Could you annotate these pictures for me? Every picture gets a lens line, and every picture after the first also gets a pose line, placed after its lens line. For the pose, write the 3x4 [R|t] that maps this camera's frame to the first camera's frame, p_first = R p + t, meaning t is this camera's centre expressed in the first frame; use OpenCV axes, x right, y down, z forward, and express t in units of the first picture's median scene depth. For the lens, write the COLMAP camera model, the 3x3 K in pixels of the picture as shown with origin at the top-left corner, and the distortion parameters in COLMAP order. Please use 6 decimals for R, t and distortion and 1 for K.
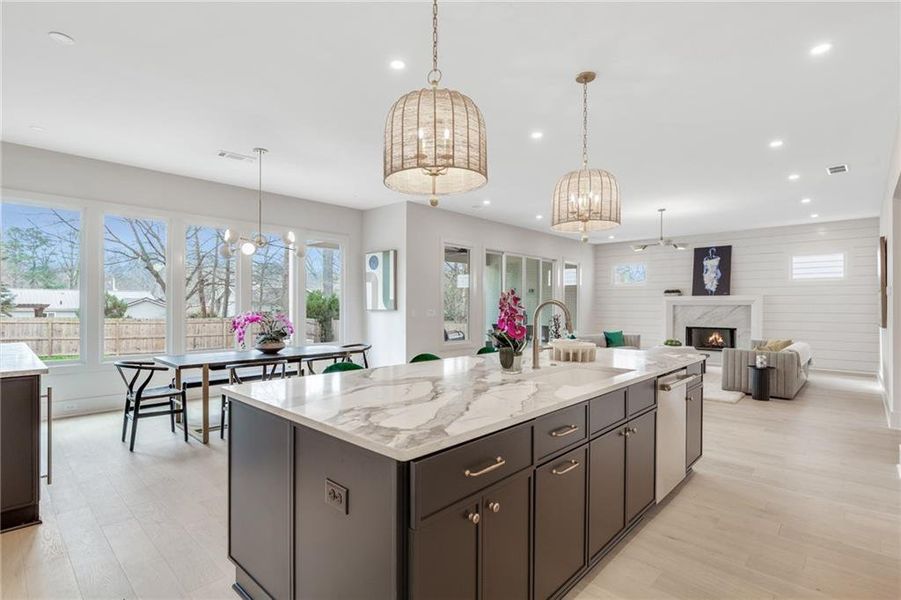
lens RADIAL K [[445.1, 0, 454.2], [0, 445.1, 305.9], [0, 0, 1]] dist [0.004984, -0.001226]
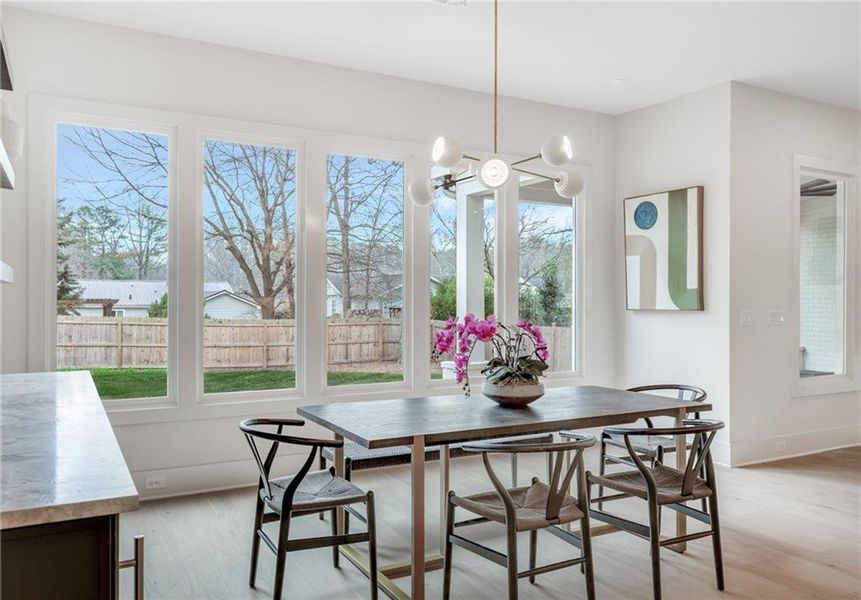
lens RADIAL K [[679.8, 0, 428.0], [0, 679.8, 292.9], [0, 0, 1]] dist [-0.018294, 0.000847]
pose [[0.953318, -0.003974, -0.301943, -0.181324], [0.000295, 0.999925, -0.012229, -0.000901], [0.301969, 0.011569, 0.953248, 0.192349]]
